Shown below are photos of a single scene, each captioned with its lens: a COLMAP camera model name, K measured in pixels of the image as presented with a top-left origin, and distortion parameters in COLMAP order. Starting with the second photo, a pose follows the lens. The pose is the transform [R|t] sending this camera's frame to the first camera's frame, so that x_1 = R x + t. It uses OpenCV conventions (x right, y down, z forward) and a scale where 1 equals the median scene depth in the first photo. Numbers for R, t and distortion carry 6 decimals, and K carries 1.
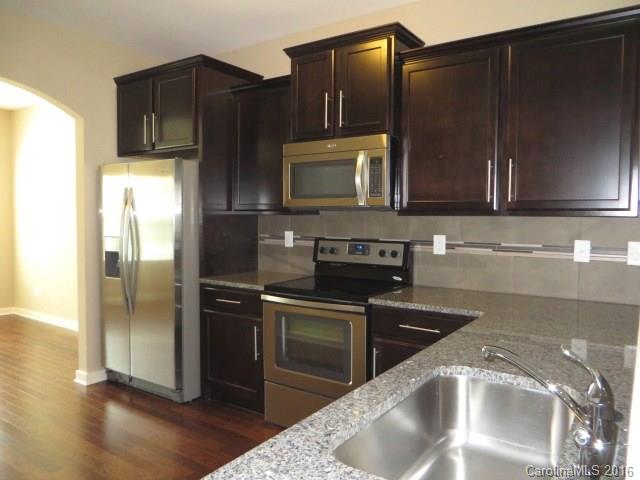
lens RADIAL K [[479.6, 0, 319.4], [0, 479.6, 239.4], [0, 0, 1]] dist [-0.009885, -0.009989]
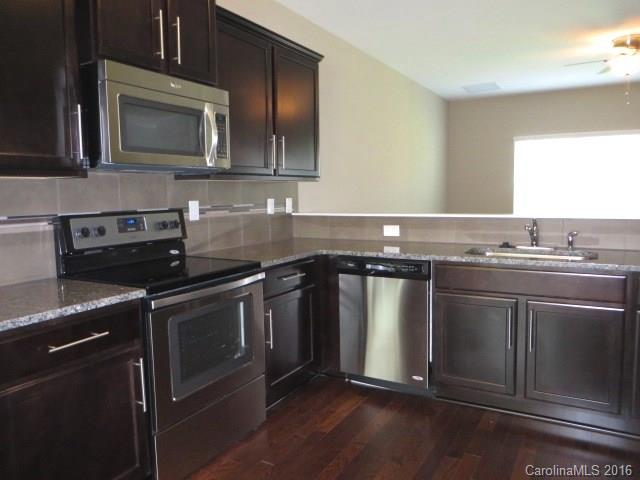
lens RADIAL K [[479.6, 0, 324.4], [0, 479.6, 237.7], [0, 0, 1]] dist [-0.009885, -0.009989]
pose [[-0.093040, -0.106993, 0.989897, -0.752456], [0.052851, 0.992277, 0.112217, -0.029655], [-0.994259, 0.062758, -0.086667, 0.829622]]
